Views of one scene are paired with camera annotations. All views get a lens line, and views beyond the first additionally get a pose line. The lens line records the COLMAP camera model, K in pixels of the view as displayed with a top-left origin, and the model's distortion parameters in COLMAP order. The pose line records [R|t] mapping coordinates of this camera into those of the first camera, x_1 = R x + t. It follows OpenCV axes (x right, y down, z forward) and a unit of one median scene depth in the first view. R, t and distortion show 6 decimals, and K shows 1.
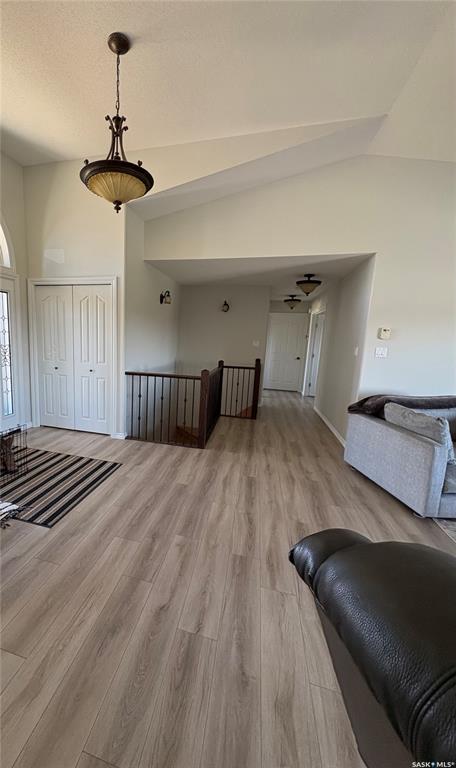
lens RADIAL K [[302.7, 0, 169.0], [0, 302.7, 392.2], [0, 0, 1]] dist [0.004047, 0.000161]
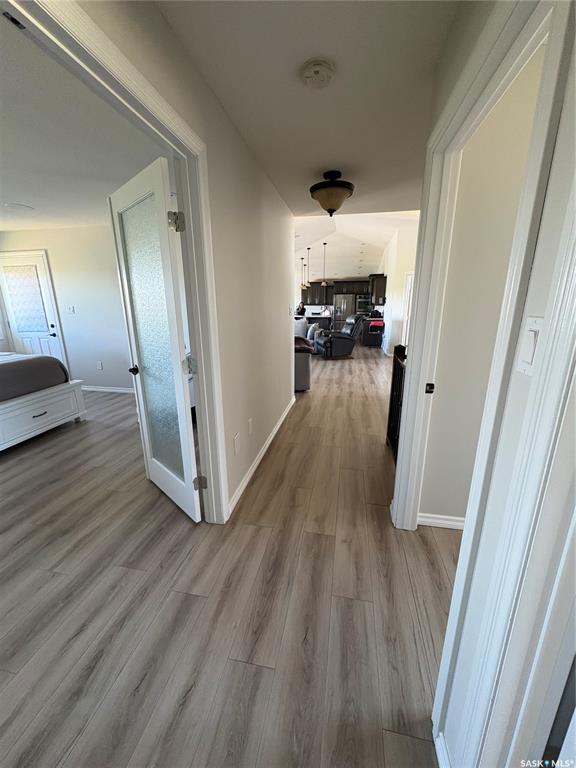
lens RADIAL K [[306.1, 0, 289.4], [0, 306.1, 384.4], [0, 0, 1]] dist [0.002031, 0.000096]
pose [[-0.995096, -0.008537, -0.098540, 0.972848], [-0.049843, 0.903805, 0.425032, -0.461268], [0.085432, 0.427860, -0.899799, 2.685836]]
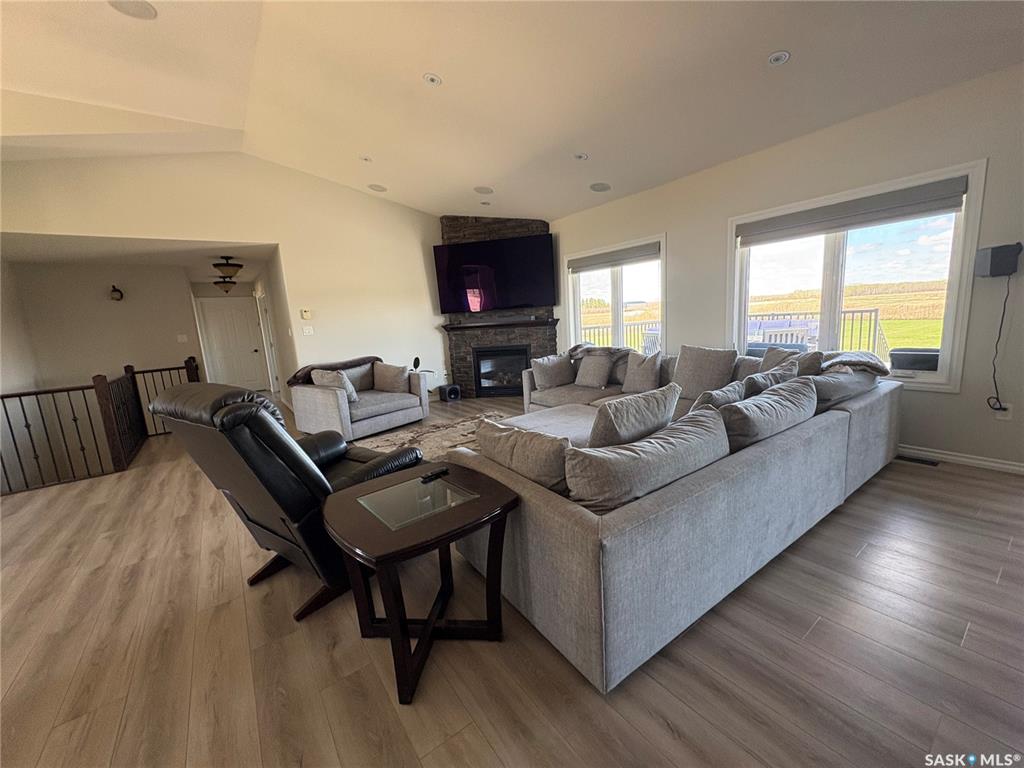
lens RADIAL K [[408.1, 0, 510.4], [0, 408.1, 382.4], [0, 0, 1]] dist [0.002031, 0.000096]
pose [[0.612044, -0.203042, 0.764314, -0.058271], [0.231603, 0.970123, 0.072254, 0.154647], [-0.756150, 0.132795, 0.640783, -0.674328]]
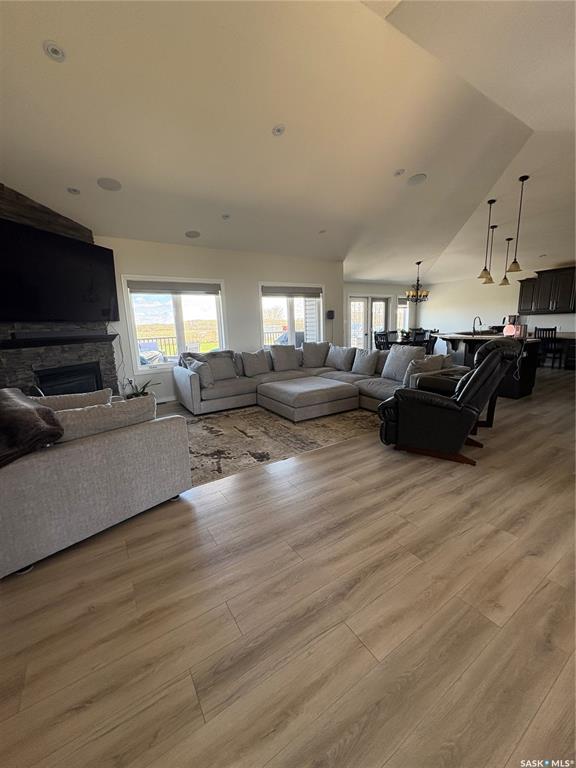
lens RADIAL K [[306.1, 0, 288.1], [0, 306.1, 383.1], [0, 0, 1]] dist [0.002031, 0.000096]
pose [[-0.755314, -0.135849, 0.641128, 0.011111], [0.126911, 0.929442, 0.346454, -0.172852], [-0.642957, 0.343048, -0.684780, 1.128327]]
